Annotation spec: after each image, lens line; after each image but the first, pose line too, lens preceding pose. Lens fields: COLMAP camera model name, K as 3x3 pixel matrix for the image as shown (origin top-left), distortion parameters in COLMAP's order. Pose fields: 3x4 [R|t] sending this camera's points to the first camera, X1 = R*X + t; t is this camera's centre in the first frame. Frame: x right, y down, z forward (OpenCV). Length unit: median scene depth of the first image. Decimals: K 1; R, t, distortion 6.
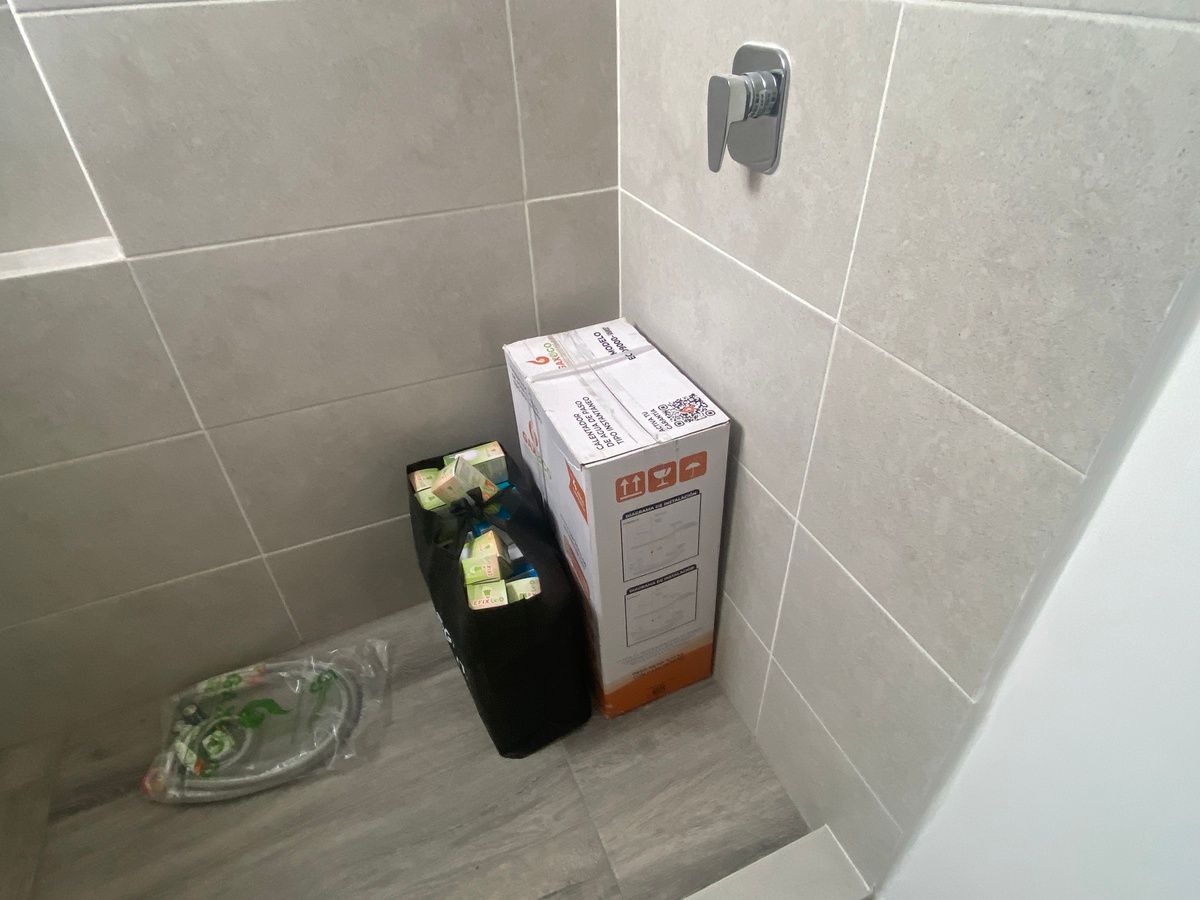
lens RADIAL K [[656.6, 0, 600.0], [0, 656.6, 450.0], [0, 0, 1]] dist [0.061634, -0.043653]
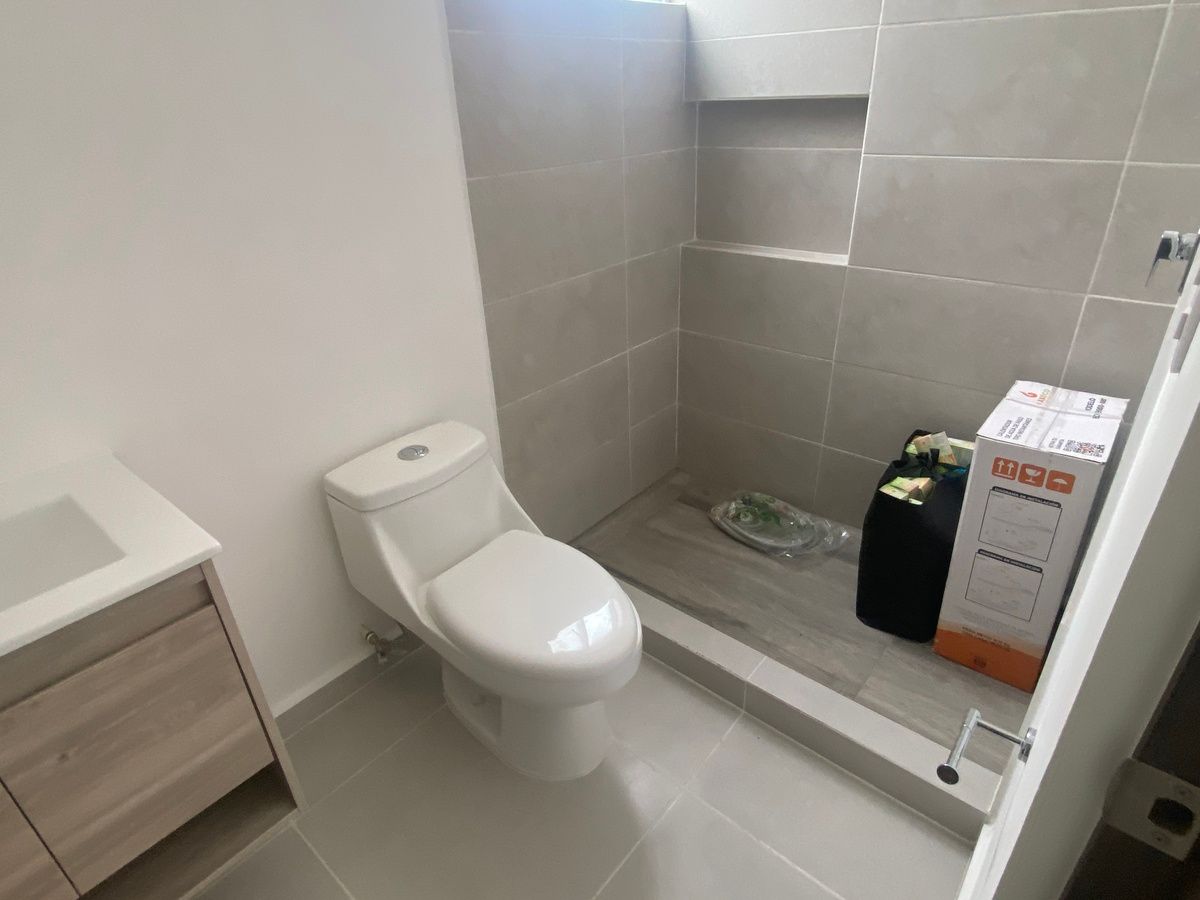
lens RADIAL K [[666.2, 0, 607.3], [0, 666.2, 445.4], [0, 0, 1]] dist [0.033395, -0.032677]
pose [[0.458264, 0.427722, -0.779133, 0.729936], [-0.517128, 0.841260, 0.157668, 0.218012], [0.722892, 0.330658, 0.606707, -0.552570]]
